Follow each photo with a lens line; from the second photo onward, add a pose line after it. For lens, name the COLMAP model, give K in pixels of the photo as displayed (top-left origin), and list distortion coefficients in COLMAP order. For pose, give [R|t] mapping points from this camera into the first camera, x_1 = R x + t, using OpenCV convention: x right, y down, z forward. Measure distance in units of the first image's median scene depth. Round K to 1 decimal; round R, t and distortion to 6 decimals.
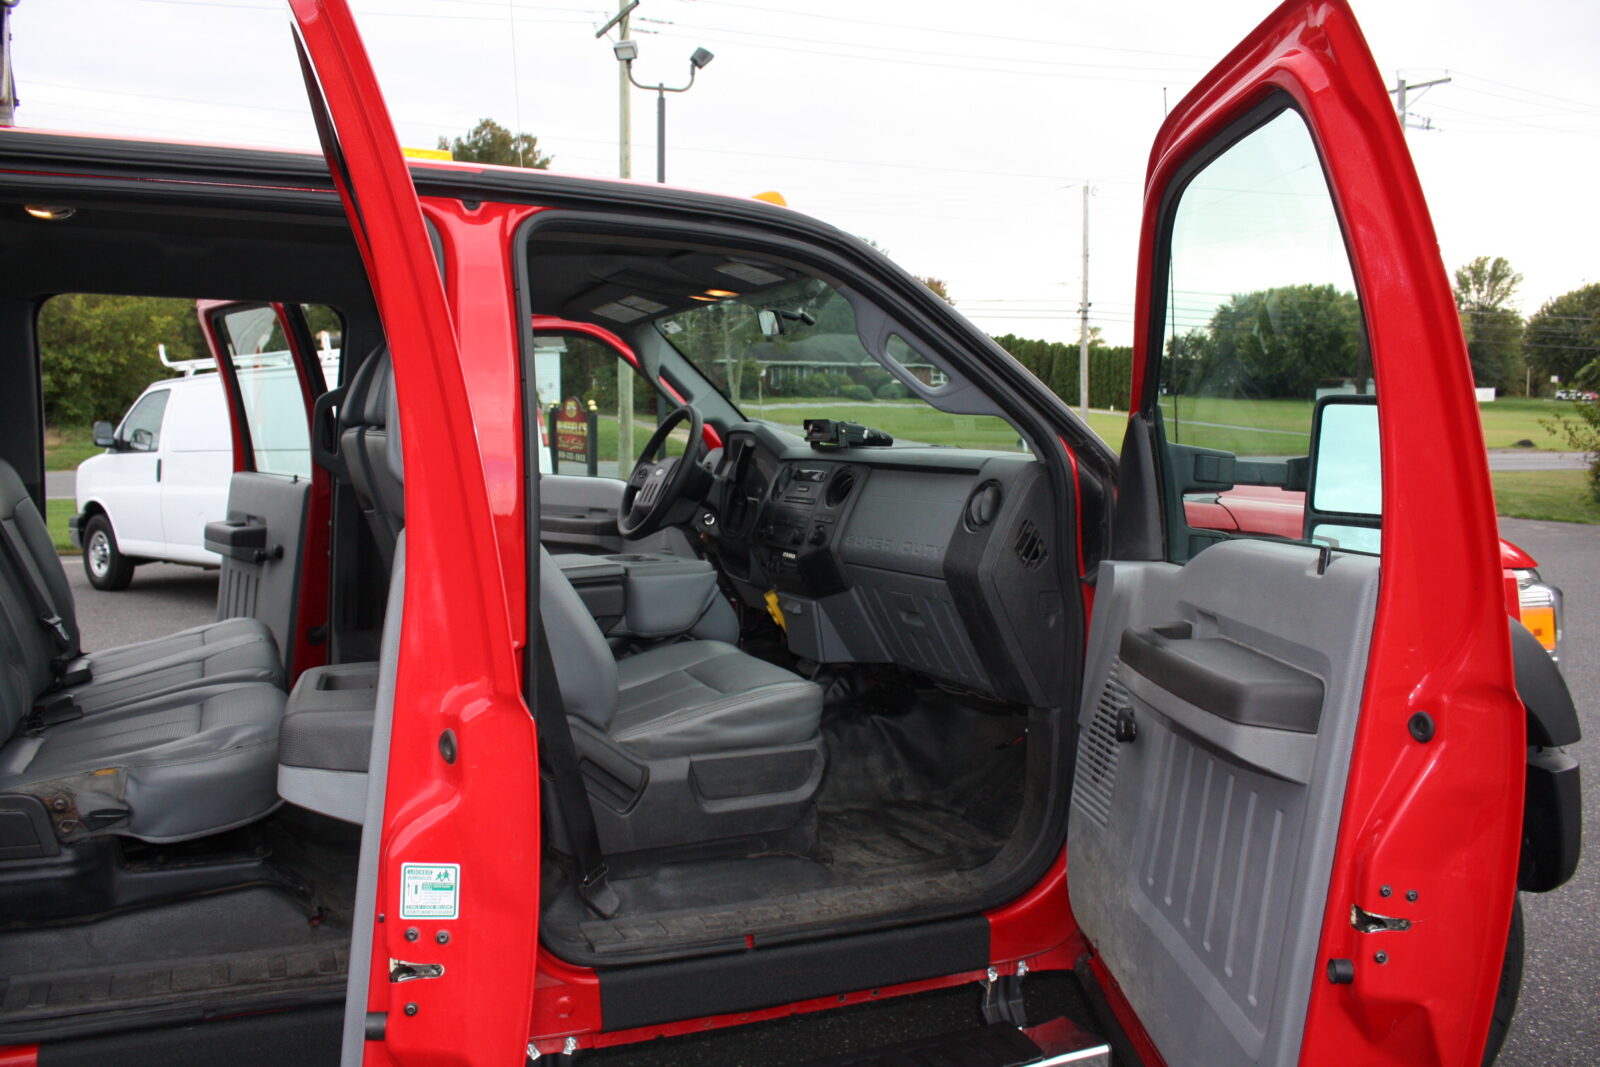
lens RADIAL K [[1321.5, 0, 800.0], [0, 1321.5, 533.5], [0, 0, 1]] dist [-0.147989, 0.132767]
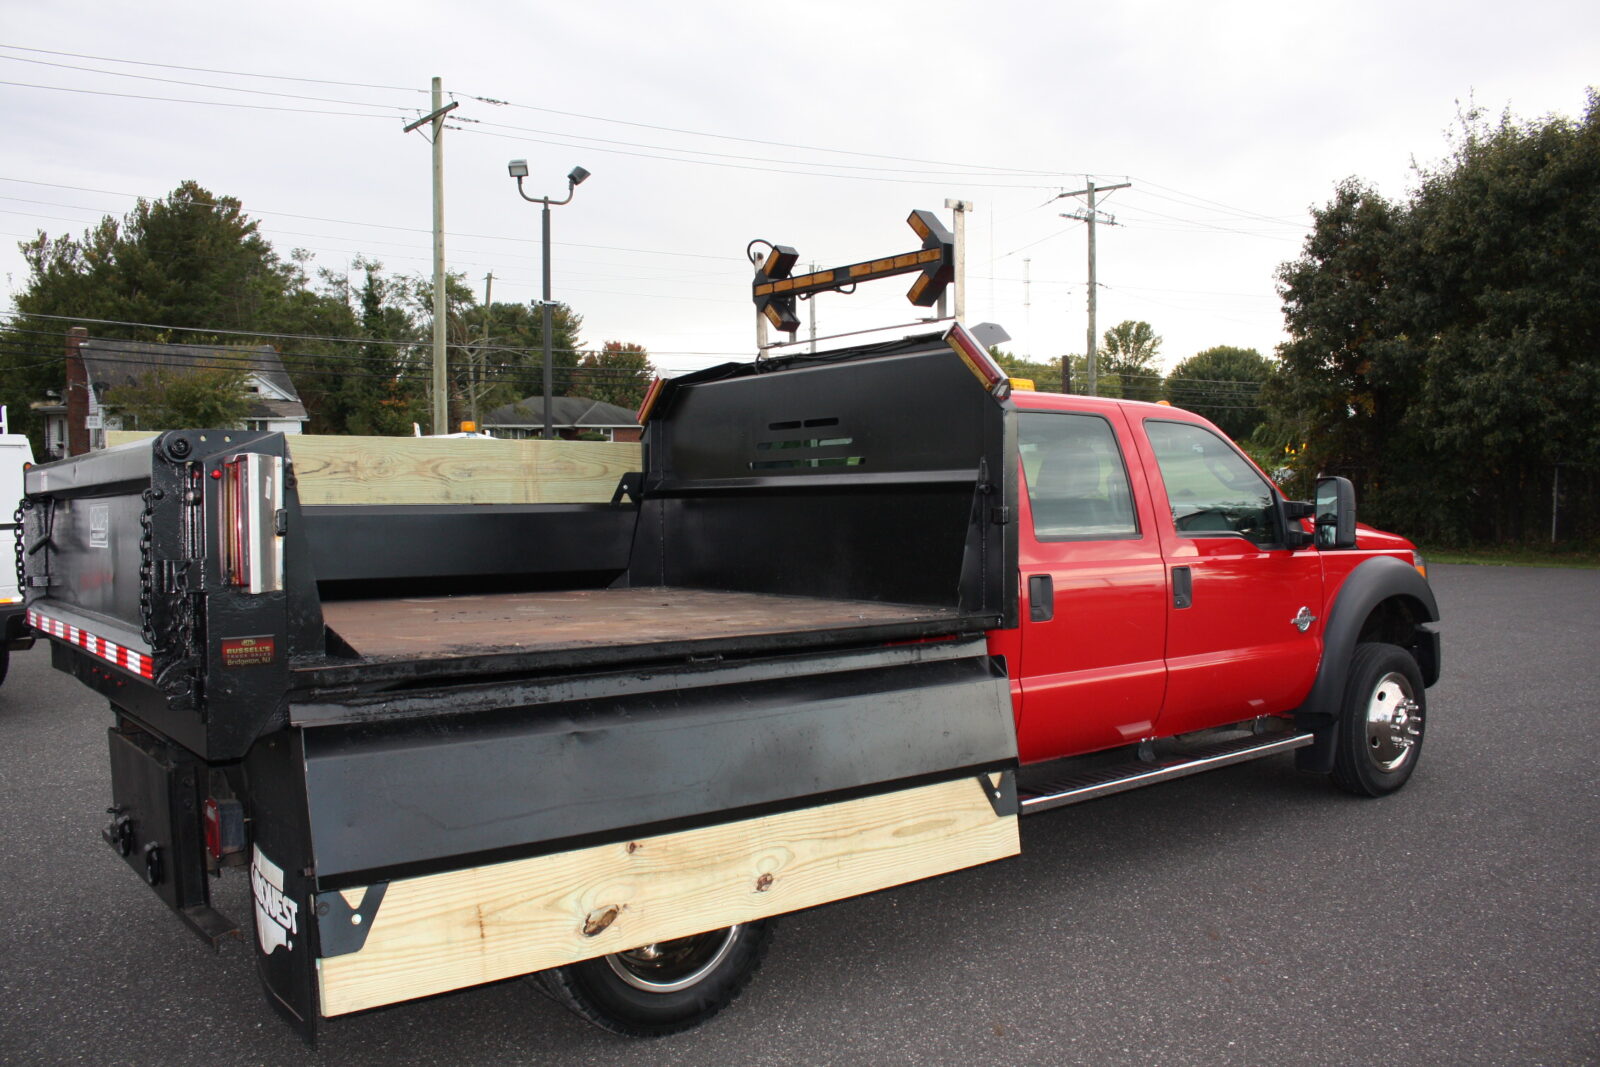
lens RADIAL K [[1321.5, 0, 800.0], [0, 1321.5, 533.5], [0, 0, 1]] dist [-0.147989, 0.132767]
pose [[0.970499, -0.026337, 0.239663, -0.082091], [0.037276, 0.998454, -0.041224, 0.004003], [-0.238207, 0.048941, 0.969981, -0.077389]]
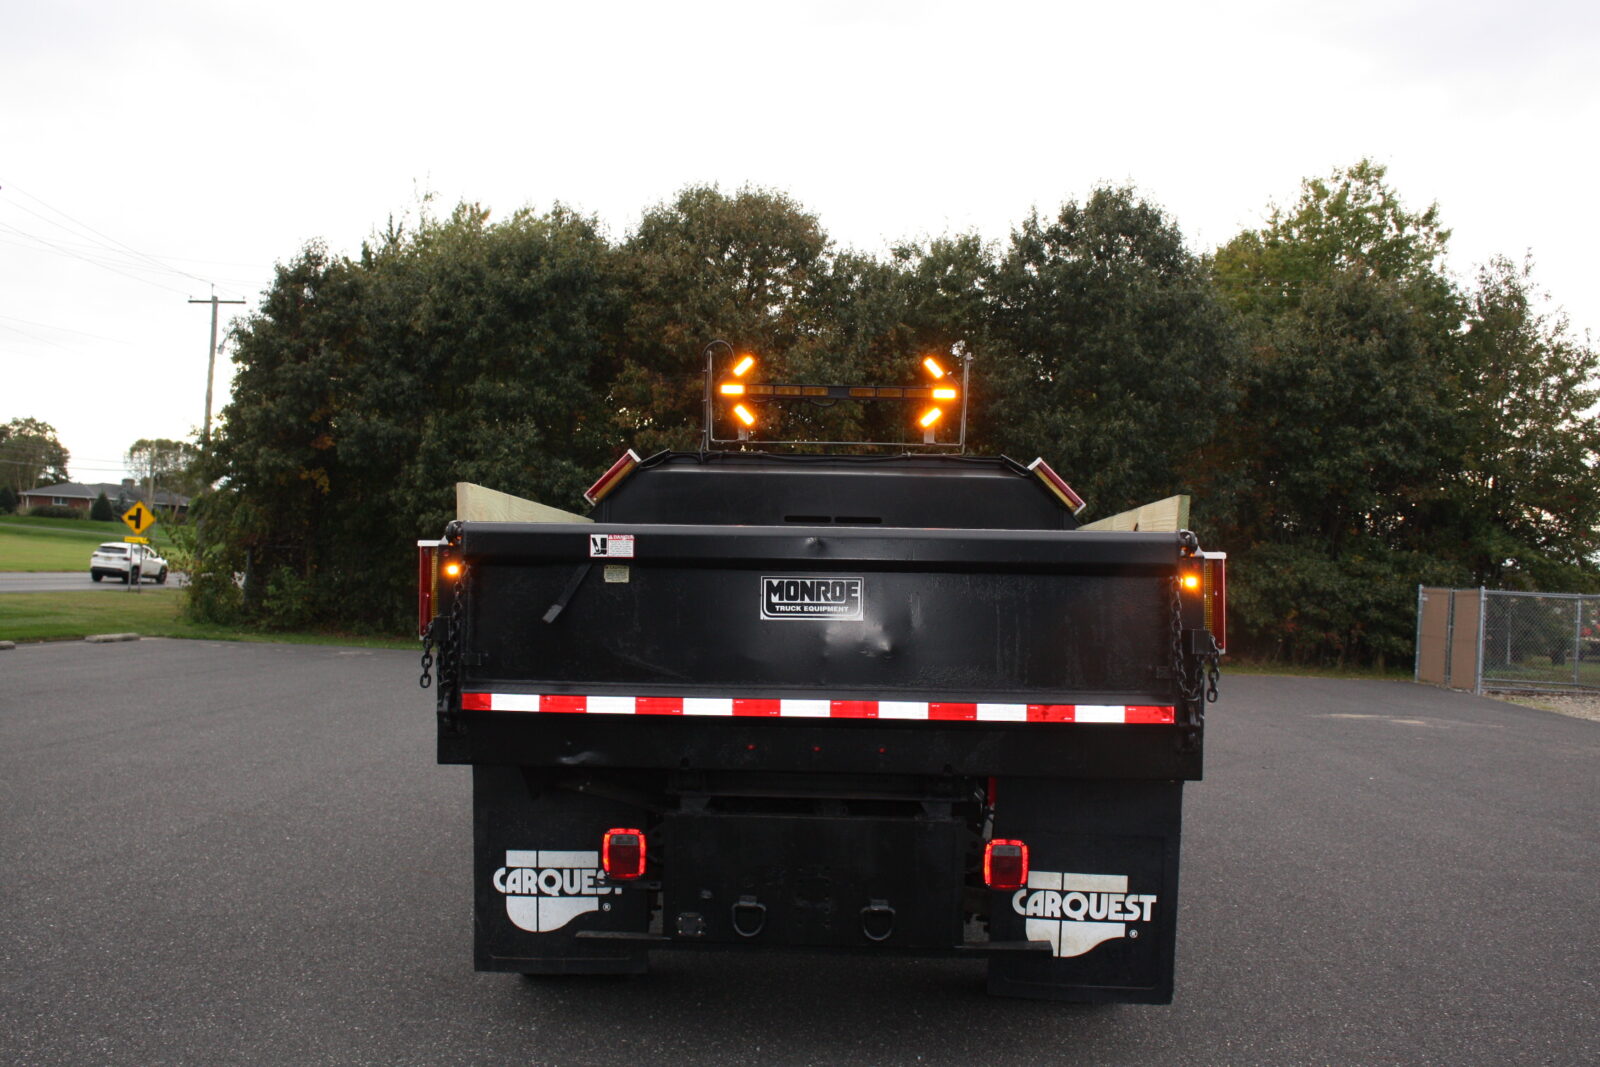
lens RADIAL K [[1533.1, 0, 793.3], [0, 1533.1, 527.5], [0, 0, 1]] dist [-0.135079, 0.117644]
pose [[0.449875, 0.035501, 0.892386, -0.213036], [0.045673, 0.996988, -0.062687, -0.001563], [-0.891923, 0.068960, 0.446898, -0.020786]]
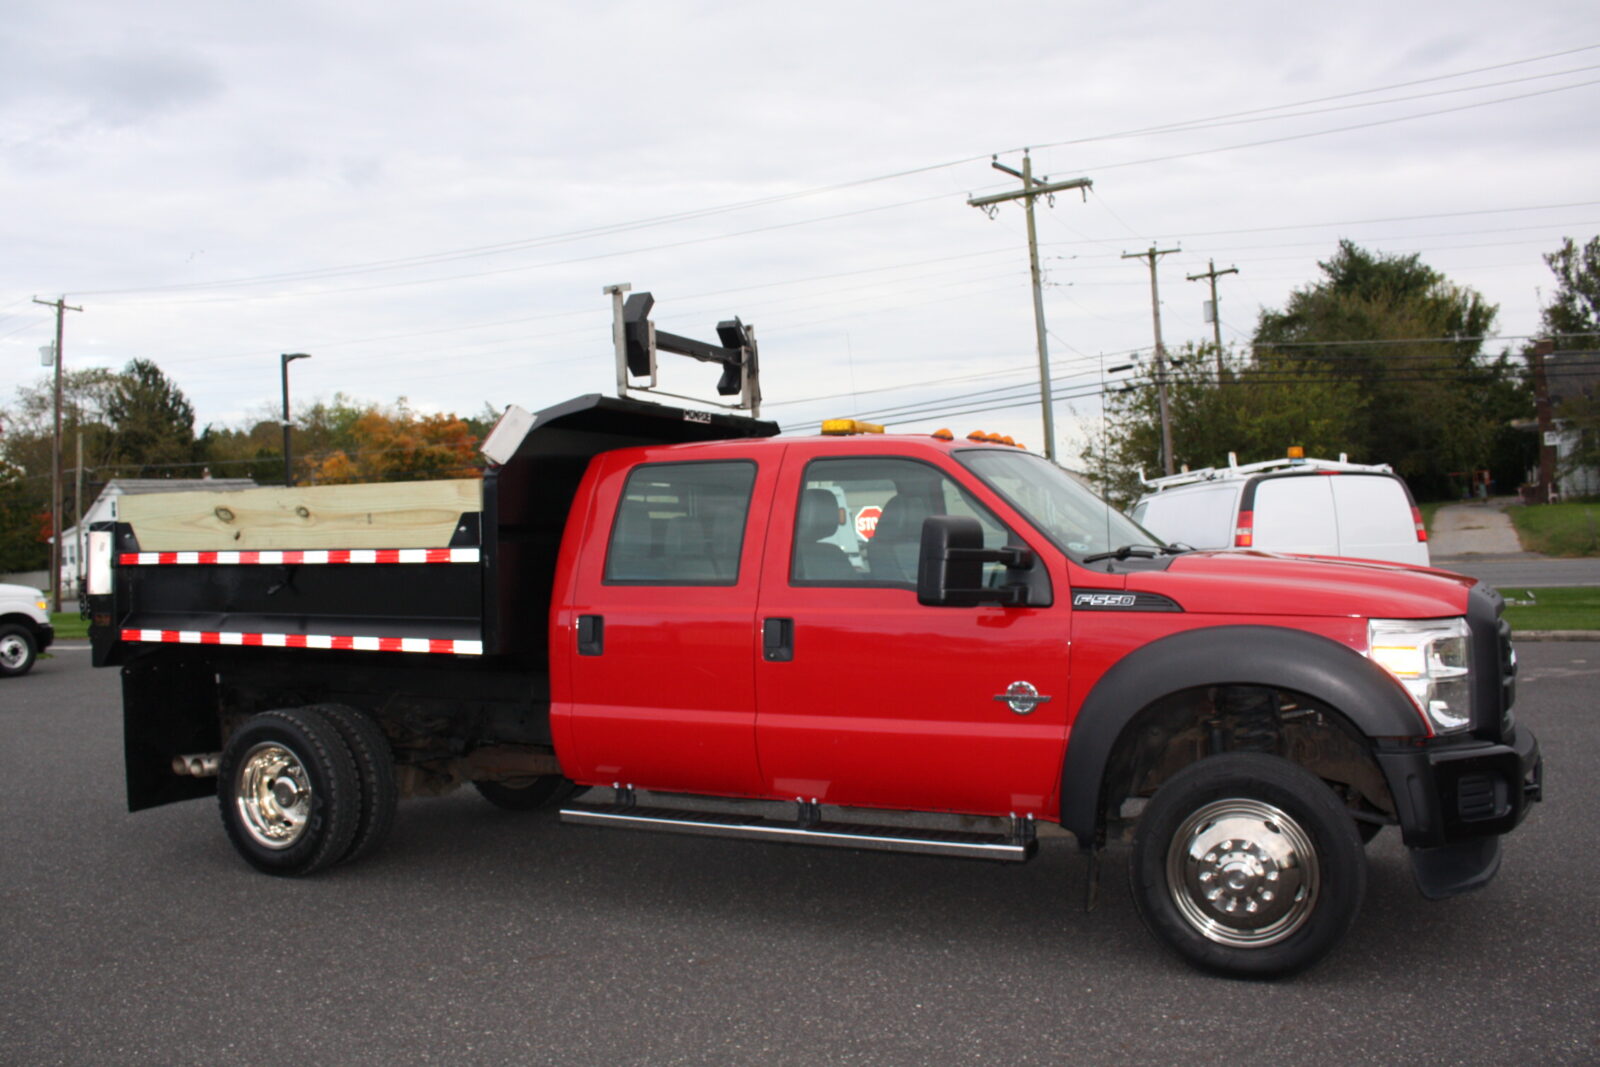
lens RADIAL K [[1403.3, 0, 797.4], [0, 1403.3, 503.2], [0, 0, 1]] dist [-0.160624, 0.146098]
pose [[0.634452, -0.046136, -0.771584, 0.099317], [-0.027535, 0.996235, -0.082210, 0.003454], [0.772471, 0.073404, 0.630793, -0.039536]]
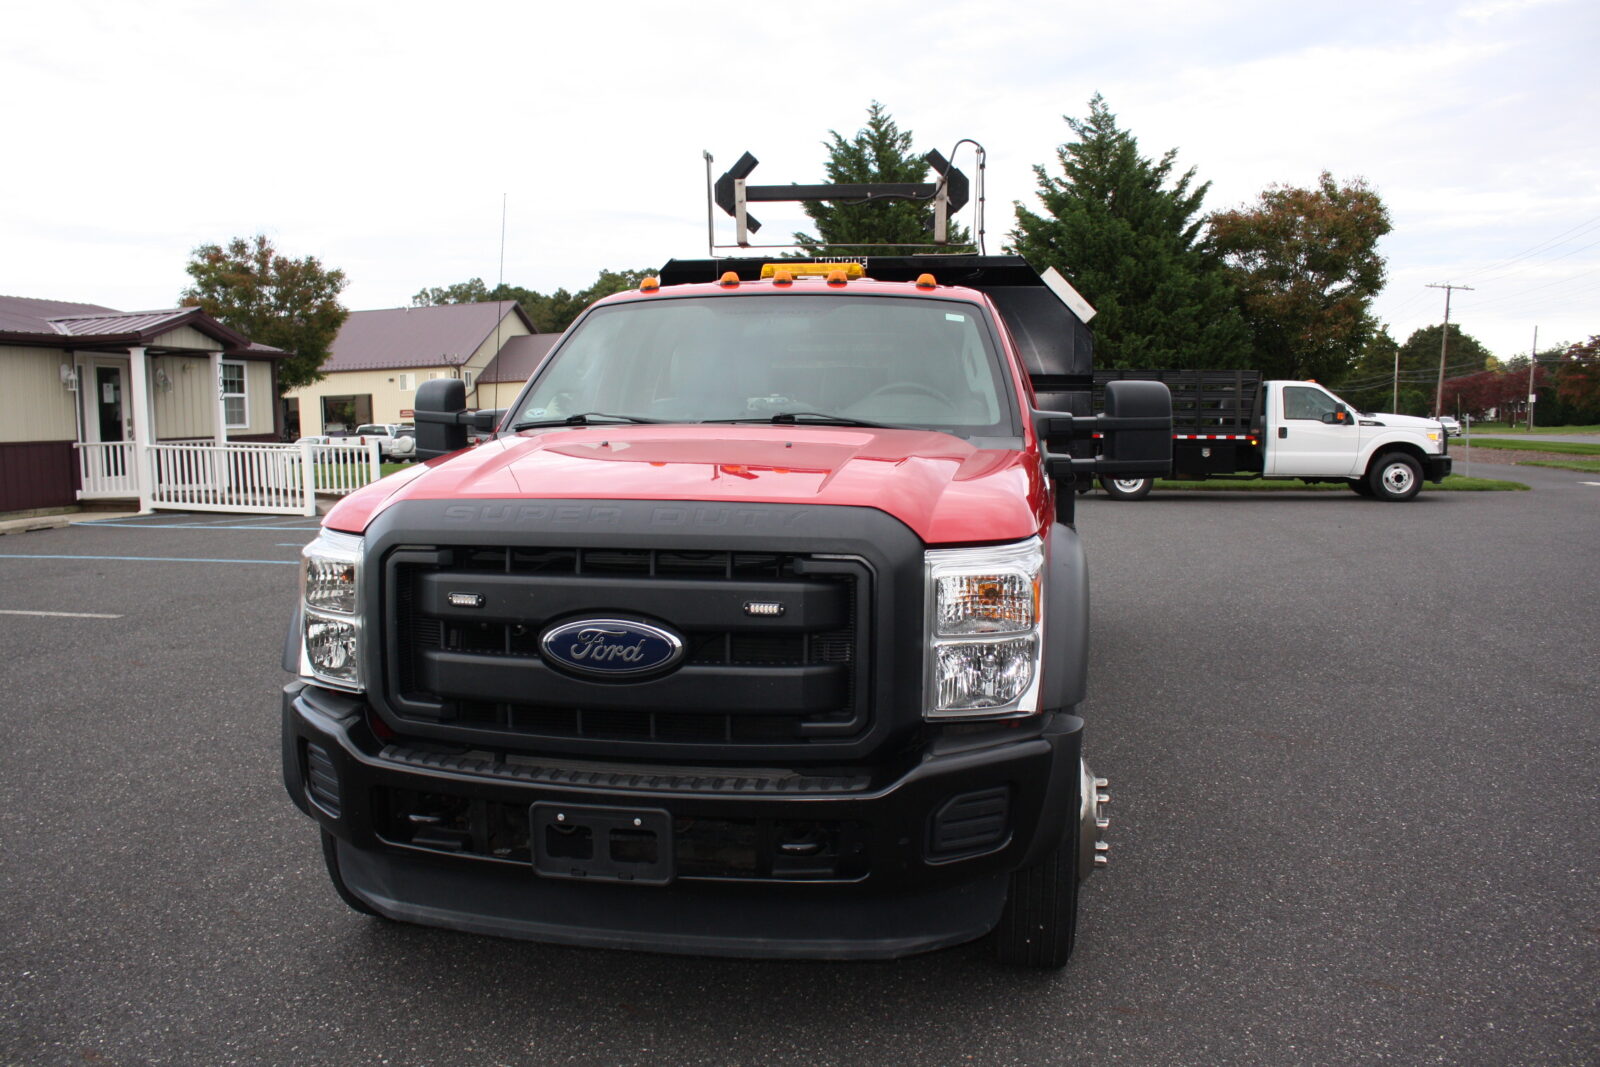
lens RADIAL K [[1350.4, 0, 780.7], [0, 1350.4, 528.4], [0, 0, 1]] dist [-0.137277, 0.110908]
pose [[-0.569201, 0.076589, -0.818623, 0.096347], [-0.064618, 0.988405, 0.137404, -0.011365], [0.819655, 0.131109, -0.557652, 0.146729]]
